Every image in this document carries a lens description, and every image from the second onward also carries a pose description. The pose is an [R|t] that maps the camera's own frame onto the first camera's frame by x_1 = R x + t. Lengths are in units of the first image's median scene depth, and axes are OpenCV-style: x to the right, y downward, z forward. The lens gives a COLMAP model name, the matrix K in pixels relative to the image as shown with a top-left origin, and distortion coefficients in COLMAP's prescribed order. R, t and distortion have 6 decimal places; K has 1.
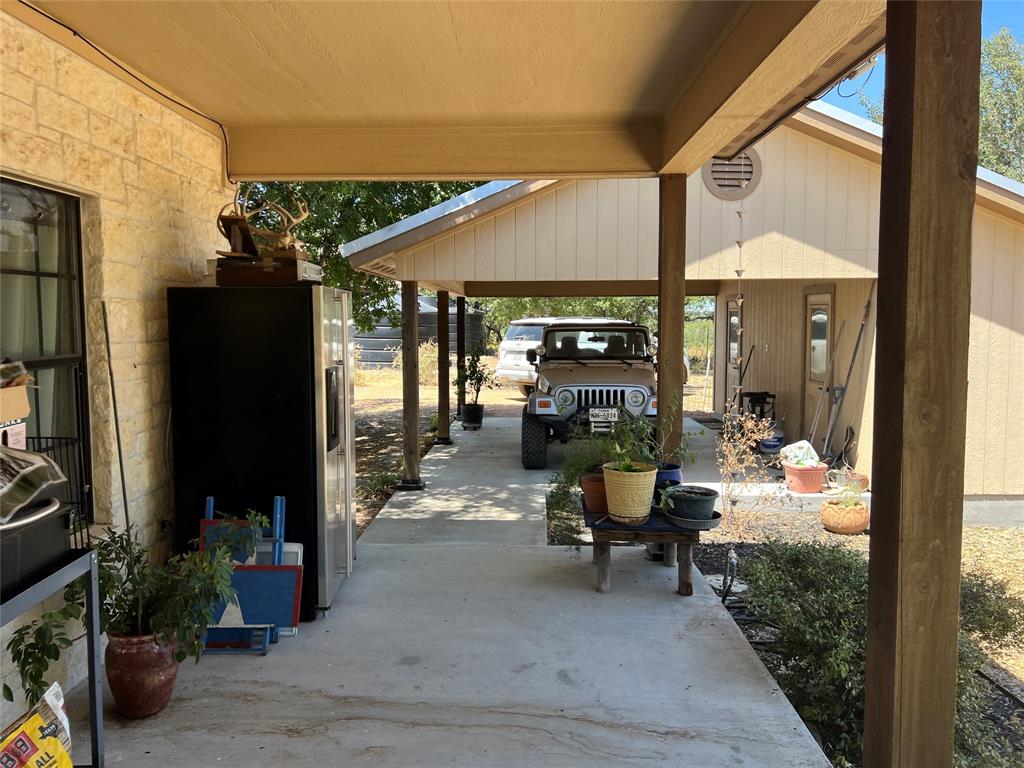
lens RADIAL K [[772.9, 0, 508.5], [0, 772.9, 378.5], [0, 0, 1]] dist [0.055667, -0.058729]
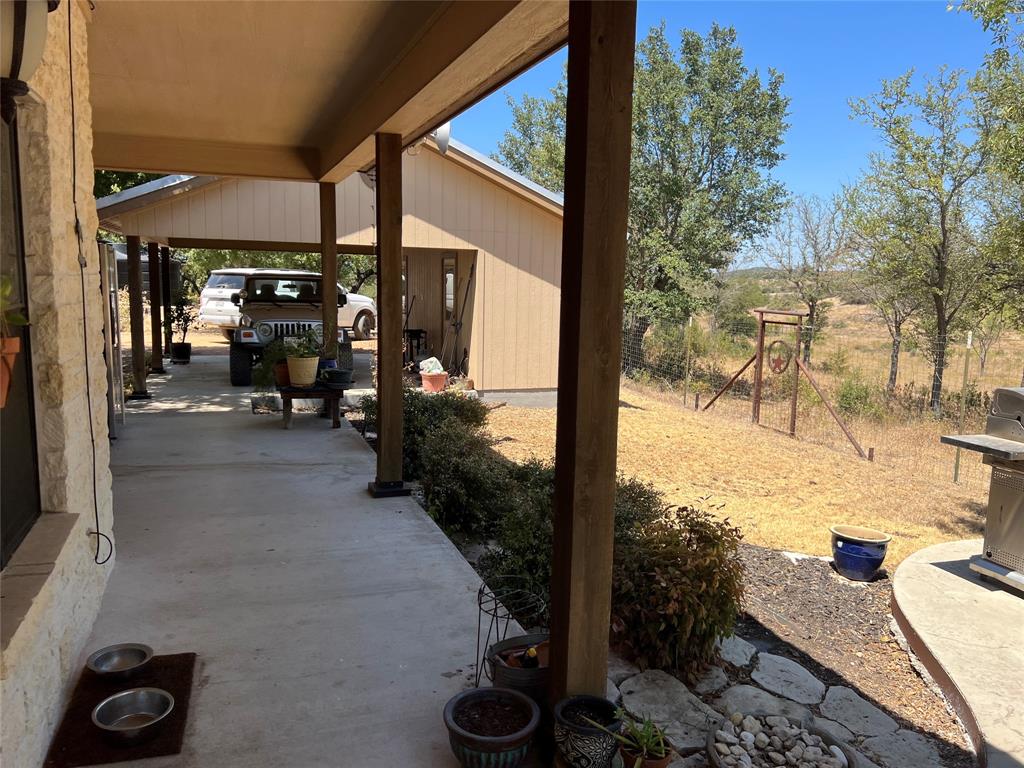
lens RADIAL K [[772.9, 0, 519.5], [0, 772.9, 390.9], [0, 0, 1]] dist [0.055667, -0.058729]
pose [[0.926773, -0.029461, 0.374466, -0.019730], [0.002261, 0.997339, 0.072870, 0.027955], [-0.375616, -0.066687, 0.924373, -0.336398]]
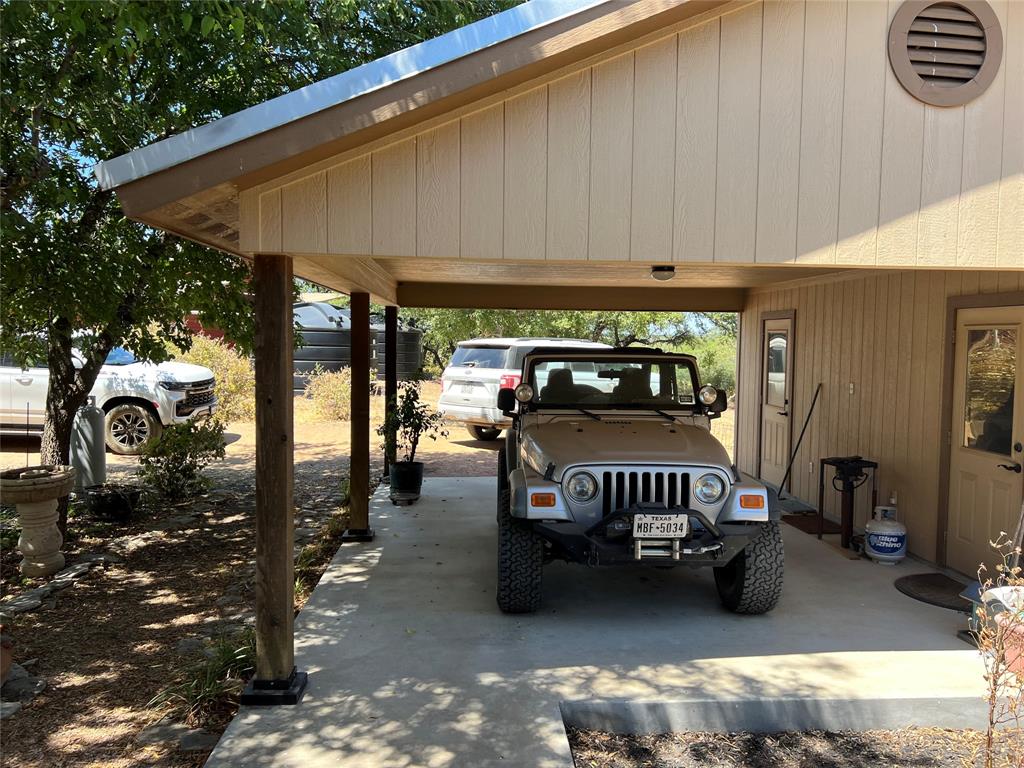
lens RADIAL K [[772.9, 0, 536.1], [0, 772.9, 391.1], [0, 0, 1]] dist [0.055667, -0.058729]
pose [[0.992736, 0.009581, 0.119933, -0.020003], [-0.008421, 0.999913, -0.010181, -0.031100], [-0.120020, 0.009097, 0.992730, 0.393377]]
